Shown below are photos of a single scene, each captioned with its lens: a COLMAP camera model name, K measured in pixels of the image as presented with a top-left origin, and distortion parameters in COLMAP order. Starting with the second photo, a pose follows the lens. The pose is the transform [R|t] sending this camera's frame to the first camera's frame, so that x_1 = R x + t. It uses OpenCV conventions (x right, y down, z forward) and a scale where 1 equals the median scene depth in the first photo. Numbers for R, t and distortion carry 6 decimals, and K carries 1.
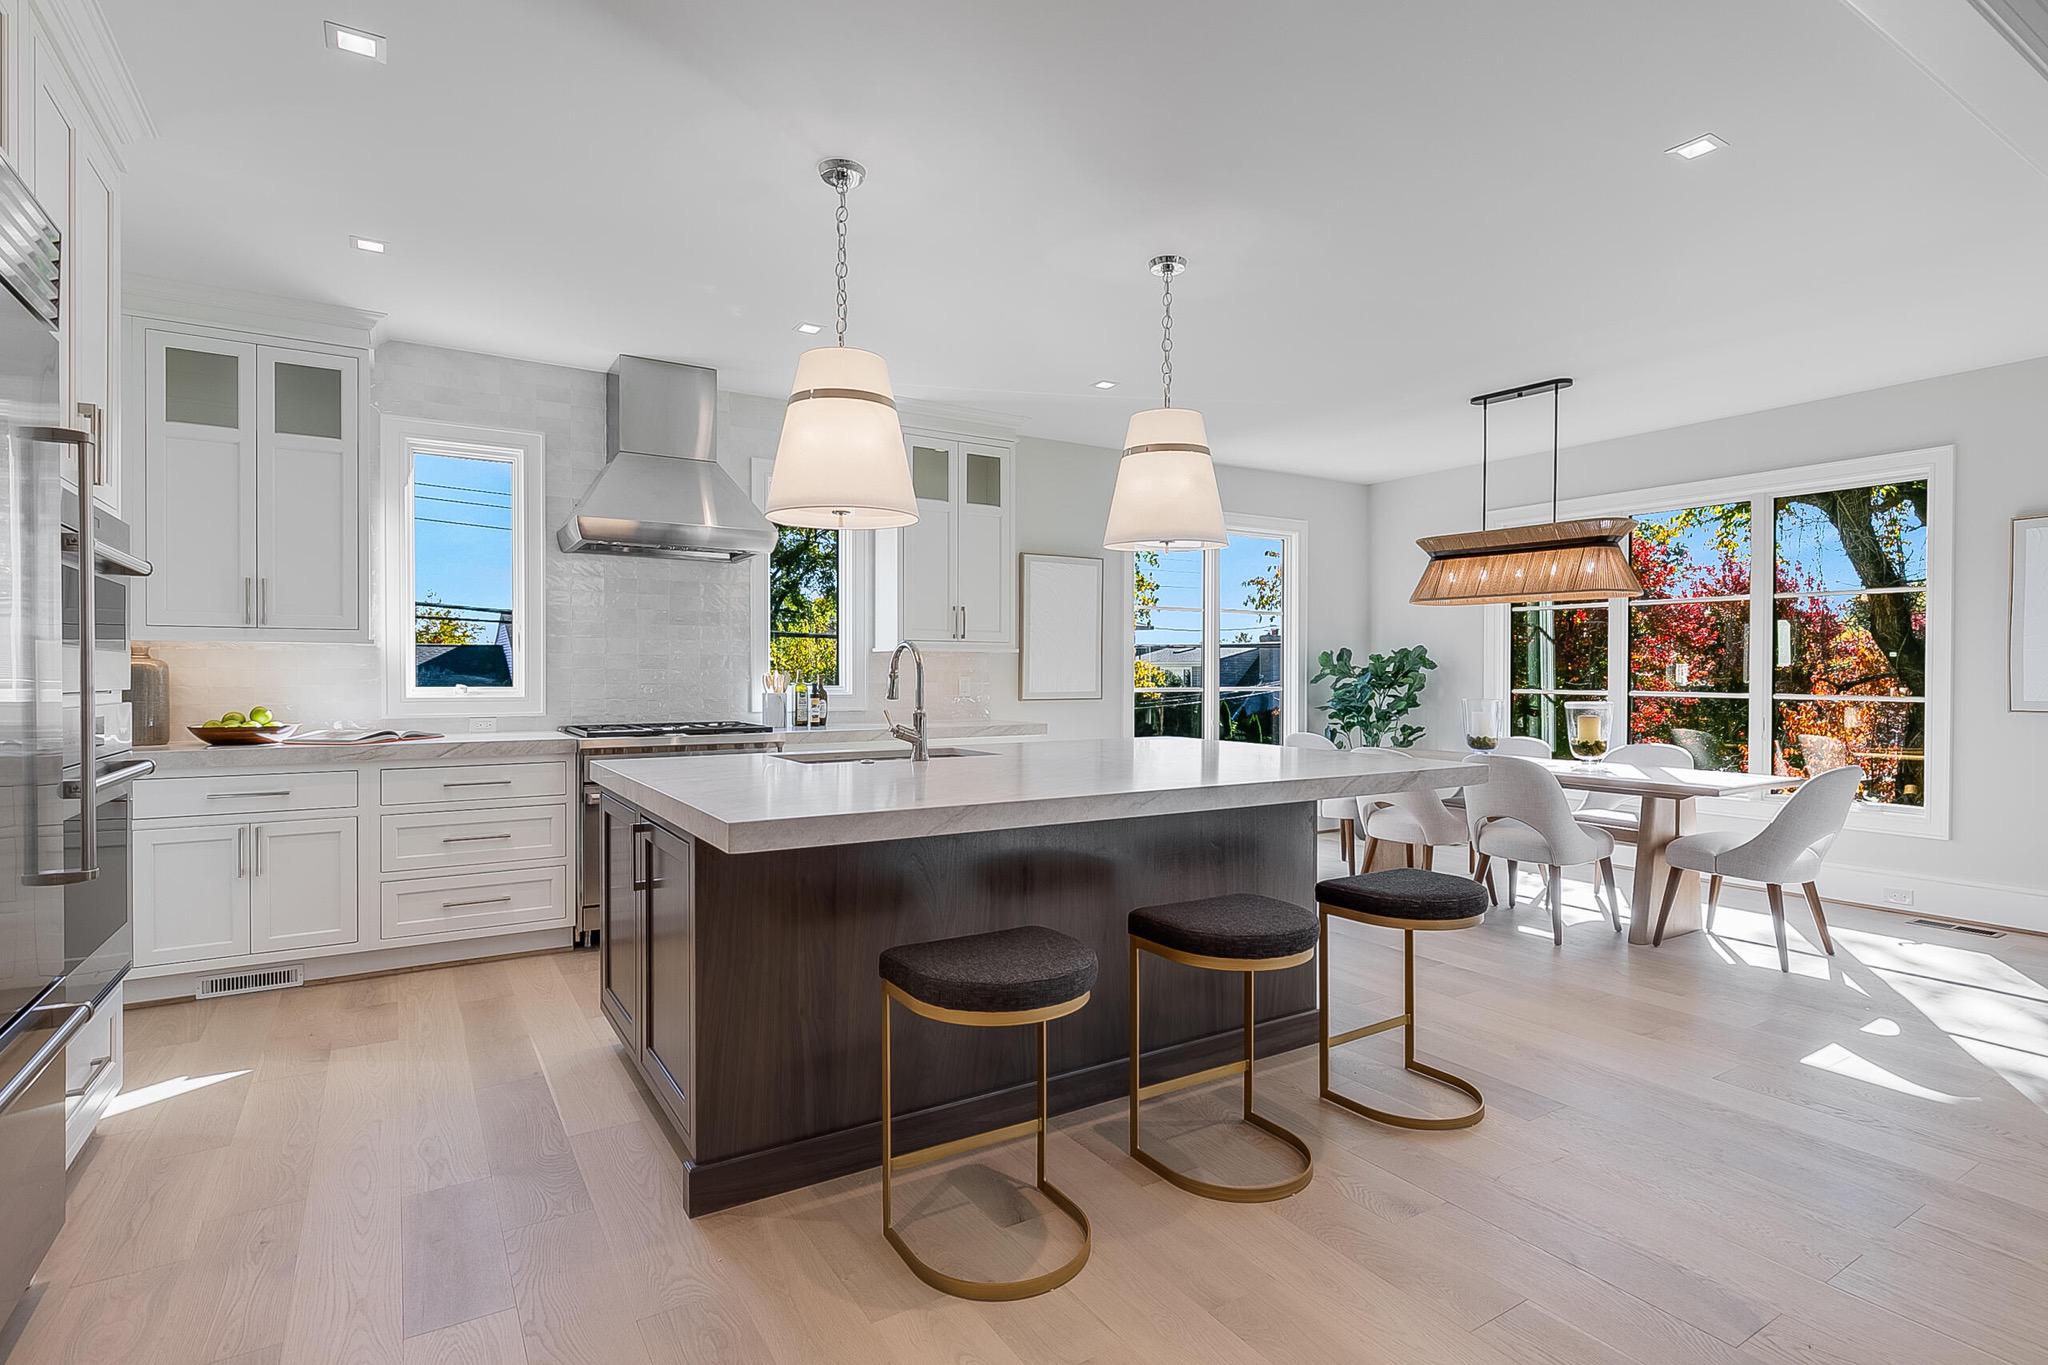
lens RADIAL K [[1007.7, 0, 1019.3], [0, 1007.7, 679.7], [0, 0, 1]] dist [-0.002407, -0.000136]
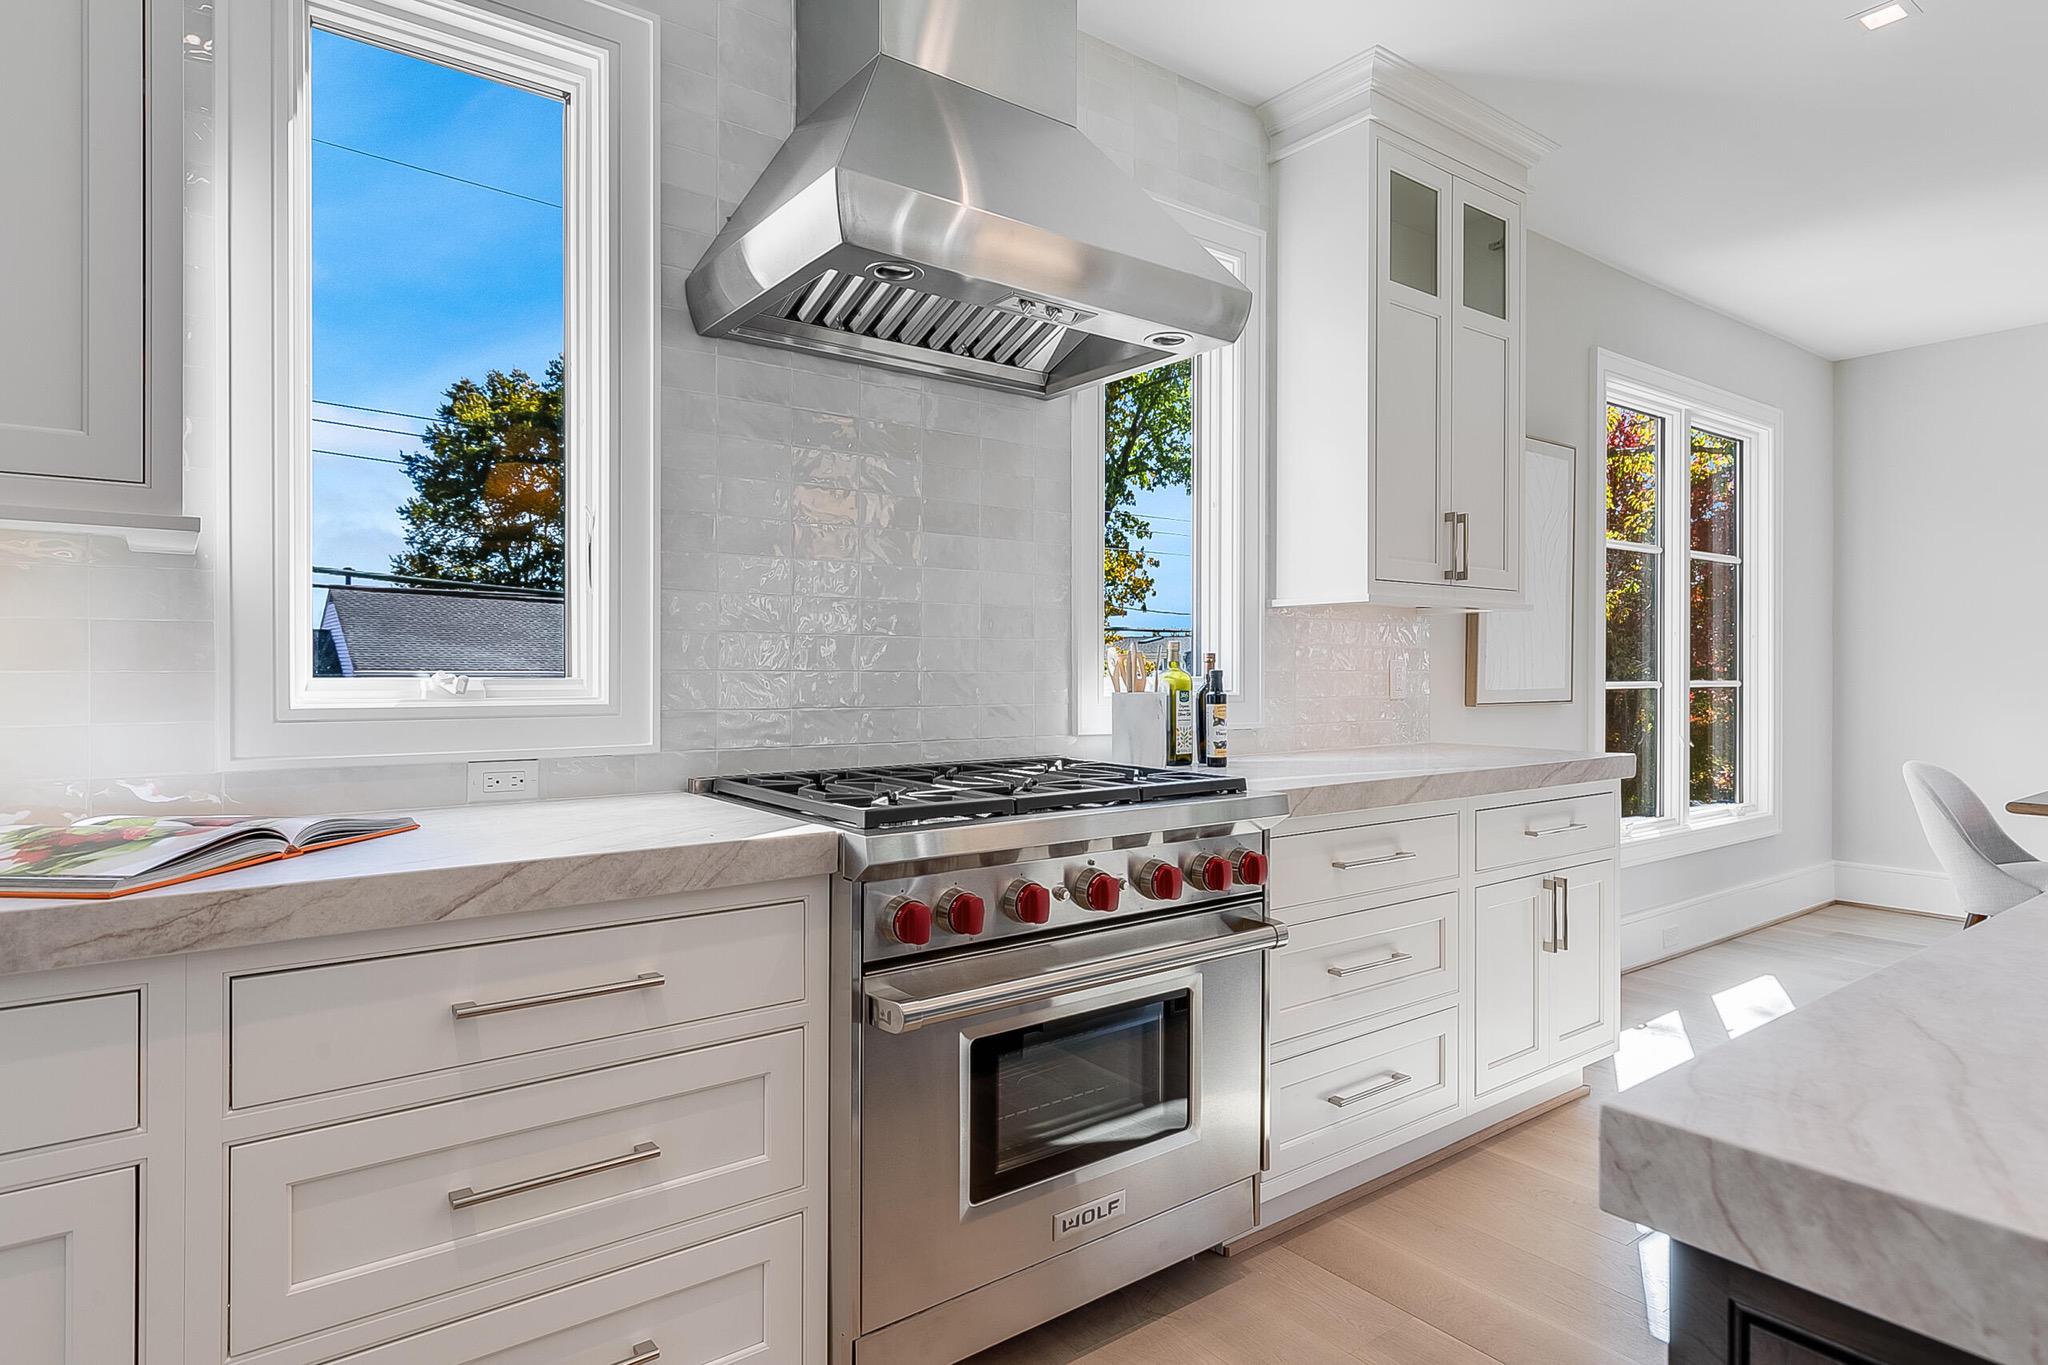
lens RADIAL K [[1131.8, 0, 1019.3], [0, 1131.8, 665.6], [0, 0, 1]] dist [0.001490, 0.000154]
pose [[0.996021, -0.000261, 0.089117, -0.432106], [0.001172, 0.999948, -0.010171, 0.008012], [-0.089109, 0.010235, 0.995969, 0.649887]]
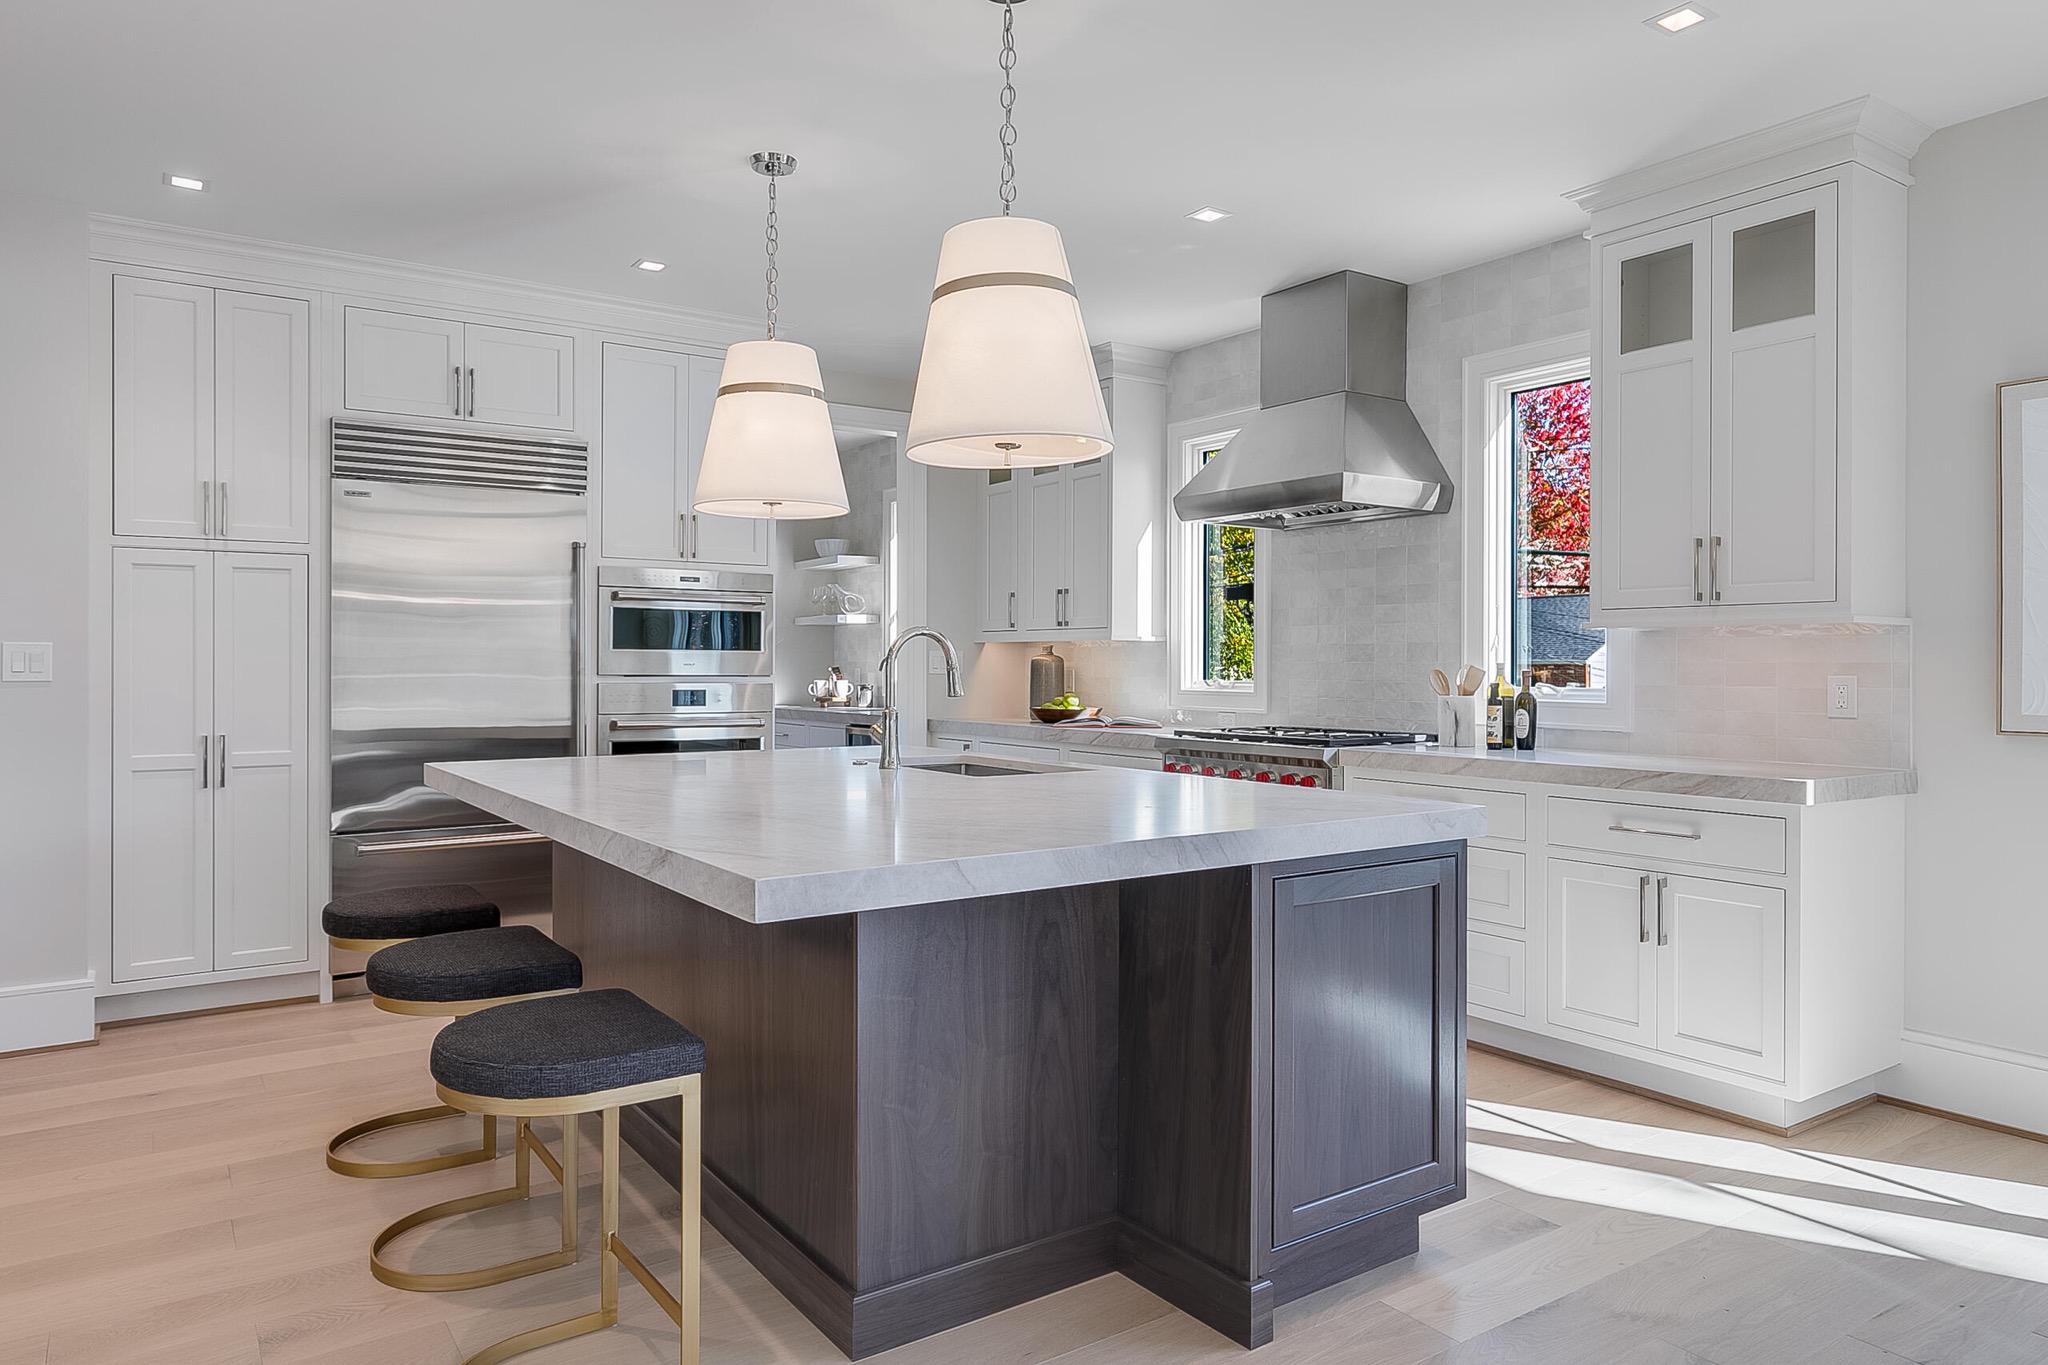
lens RADIAL K [[1300.0, 0, 1034.8], [0, 1300.0, 666.0], [0, 0, 1]] dist [0.005975, -0.000425]
pose [[0.044314, -0.000614, -0.999017, 0.798541], [-0.010237, 0.999947, -0.001069, -0.004402], [0.998965, 0.010275, 0.044305, 0.858989]]
